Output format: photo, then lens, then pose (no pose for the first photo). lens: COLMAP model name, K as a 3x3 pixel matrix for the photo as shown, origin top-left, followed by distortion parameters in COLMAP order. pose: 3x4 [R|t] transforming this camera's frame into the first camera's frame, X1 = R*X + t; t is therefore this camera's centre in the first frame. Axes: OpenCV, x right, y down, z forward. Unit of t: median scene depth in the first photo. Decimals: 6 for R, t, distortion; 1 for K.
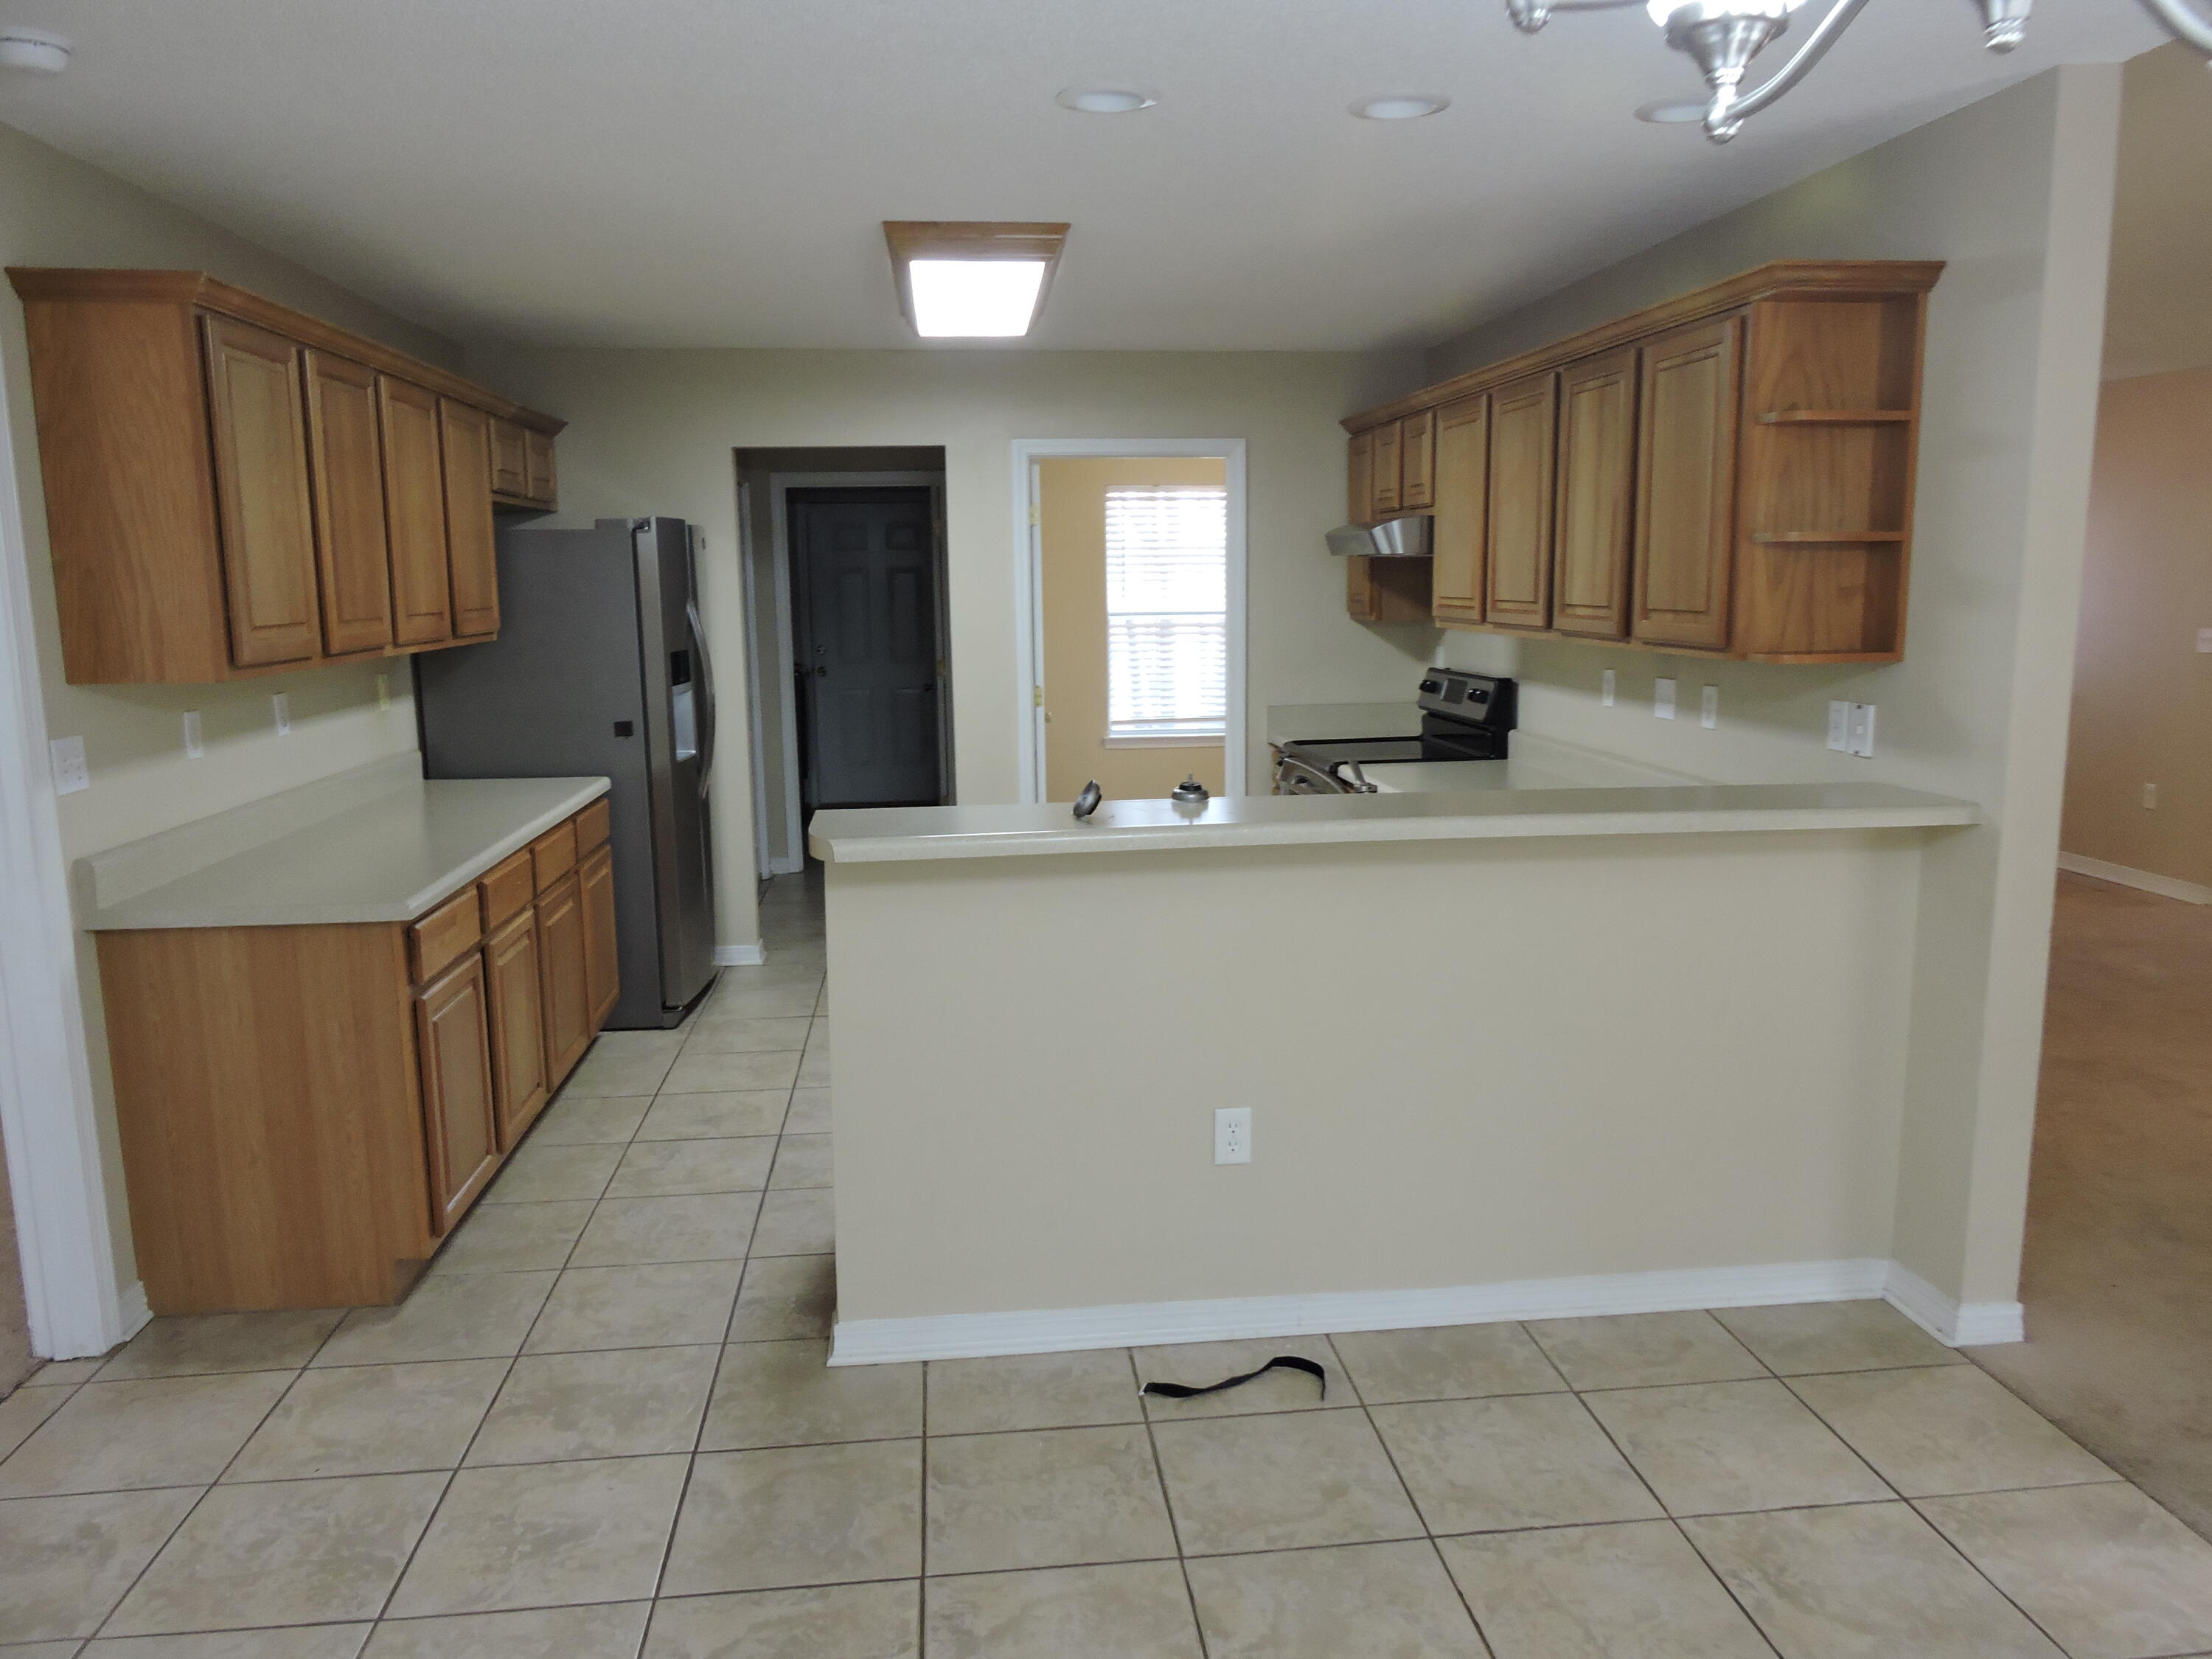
lens RADIAL K [[1601.2, 0, 1115.2], [0, 1601.2, 830.6], [0, 0, 1]] dist [-0.004773, 0.002023]
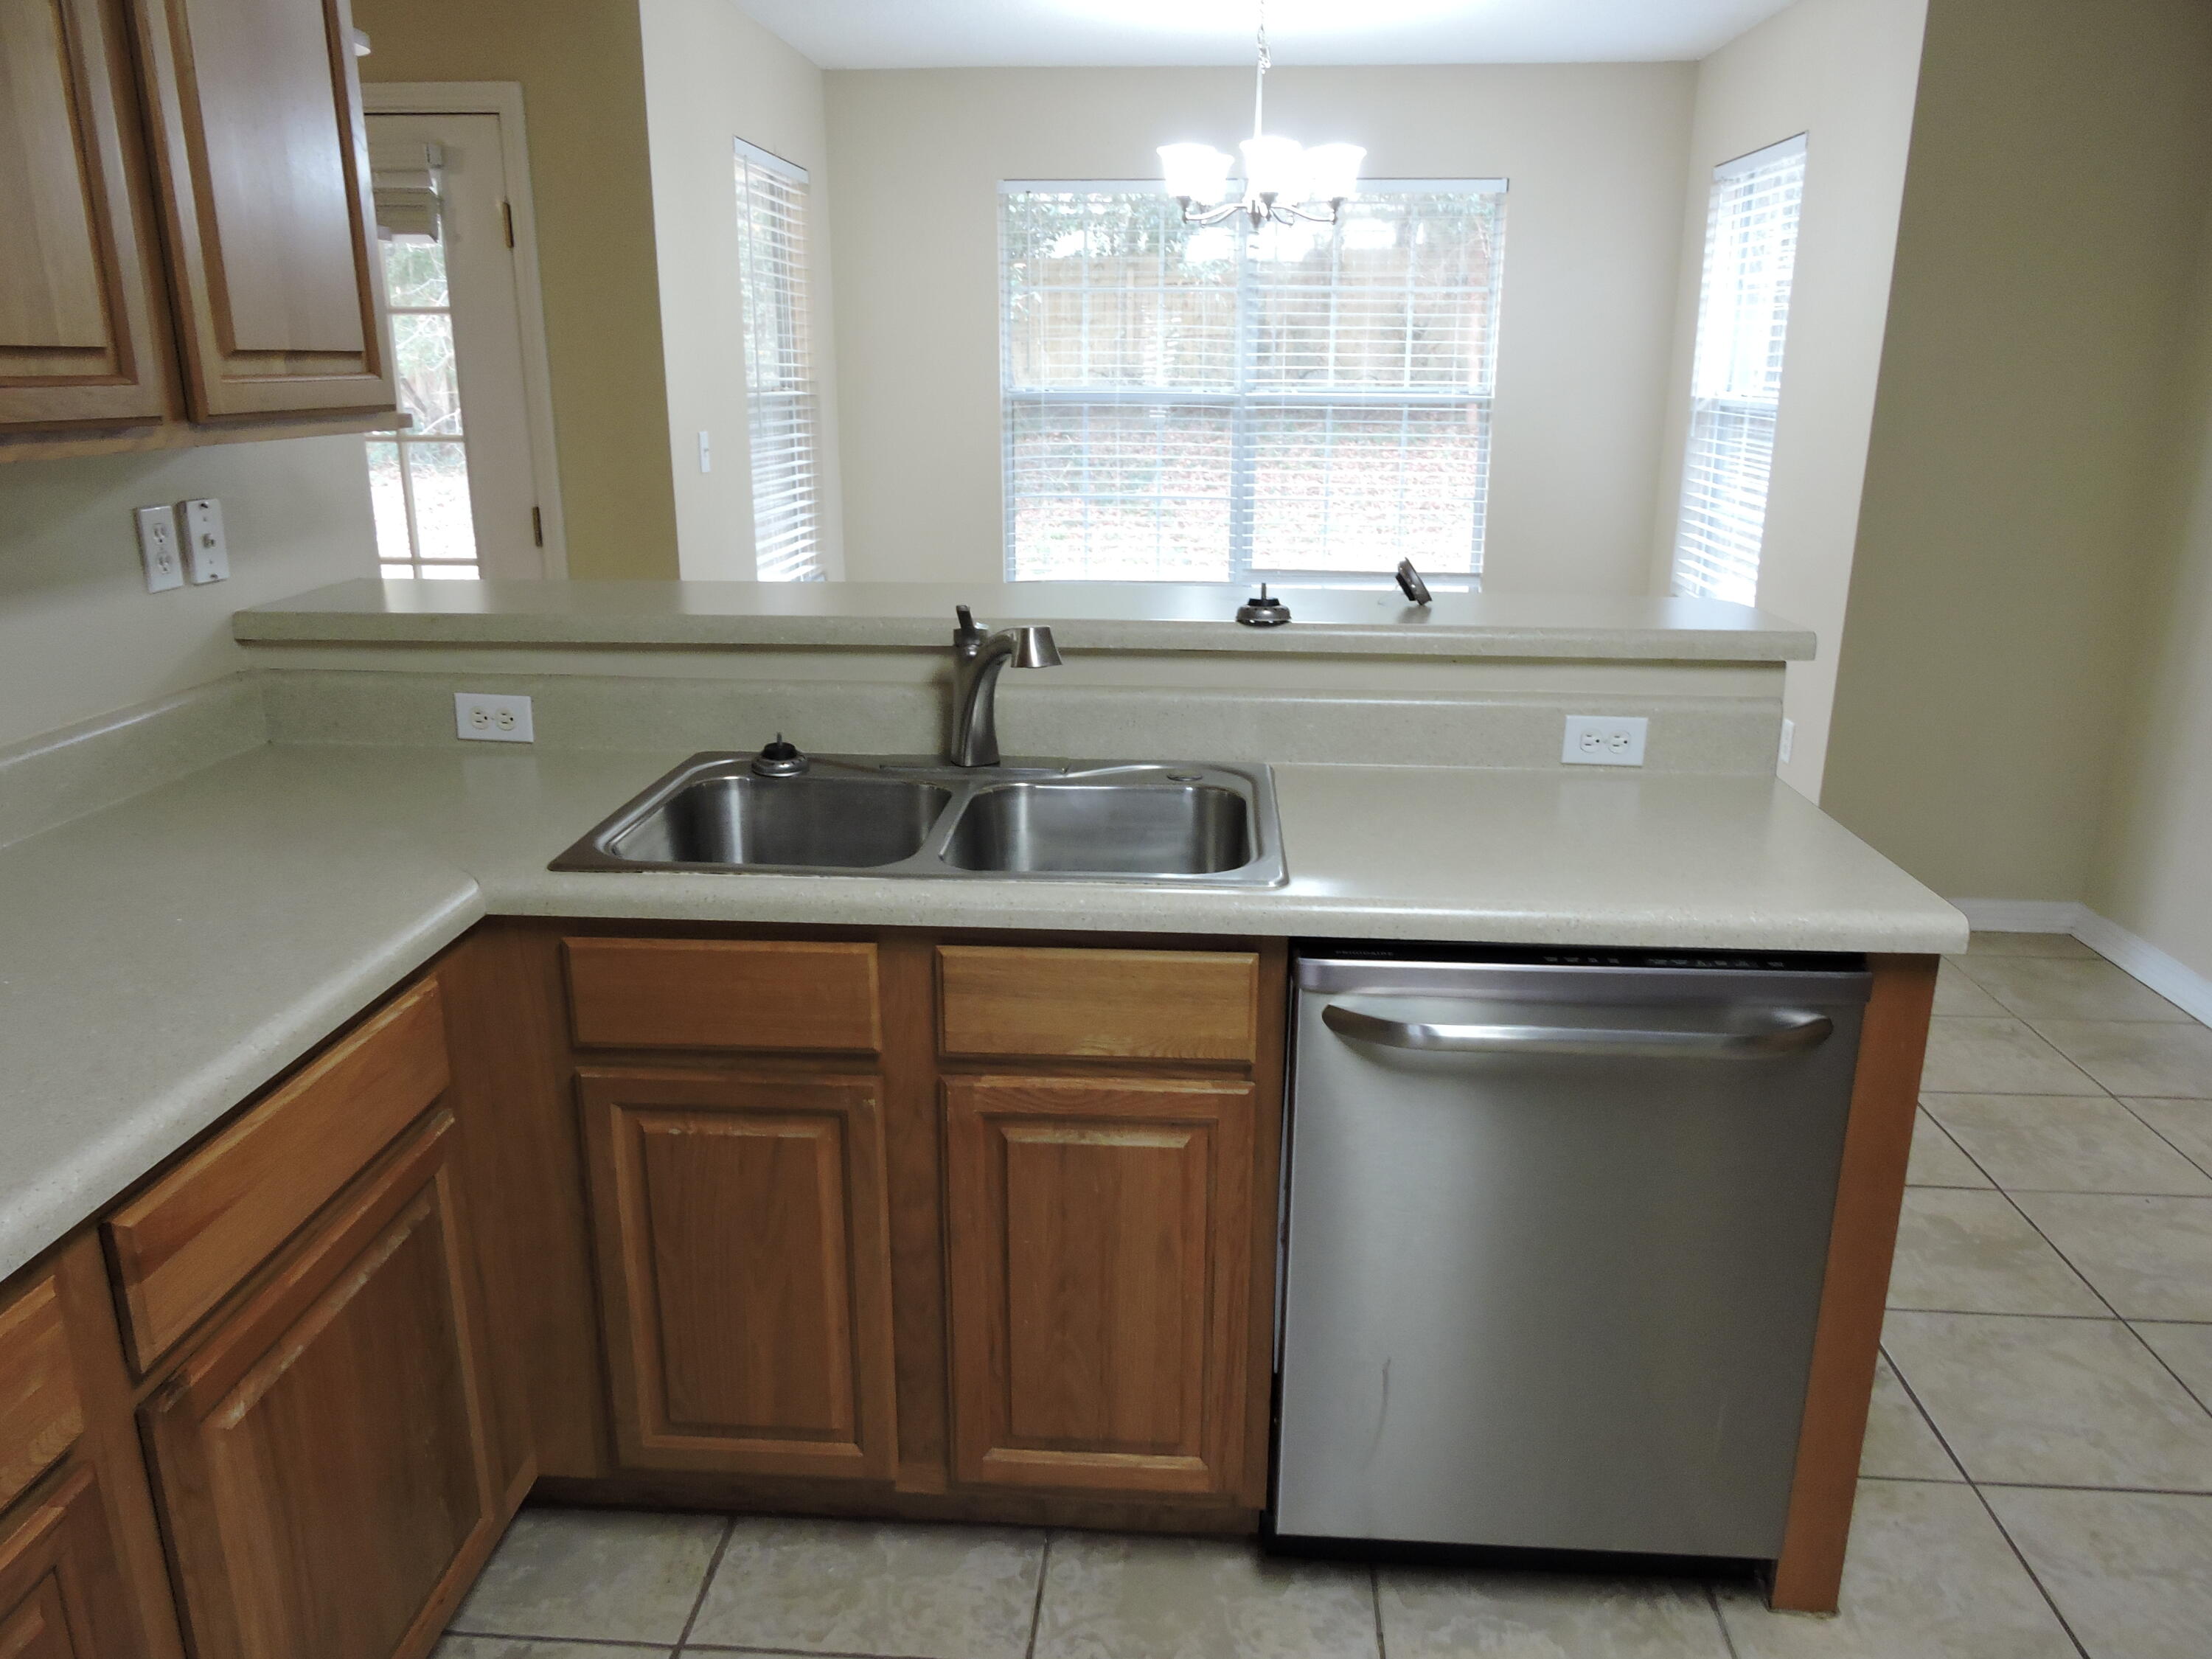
lens RADIAL K [[1552.5, 0, 1106.0], [0, 1552.5, 829.5], [0, 0, 1]] dist [-0.037231, 0.001859]
pose [[-0.983428, -0.039677, 0.176904, -0.013448], [0.040894, 0.902067, 0.429655, -0.212393], [-0.176627, 0.429769, -0.885495, 1.593965]]
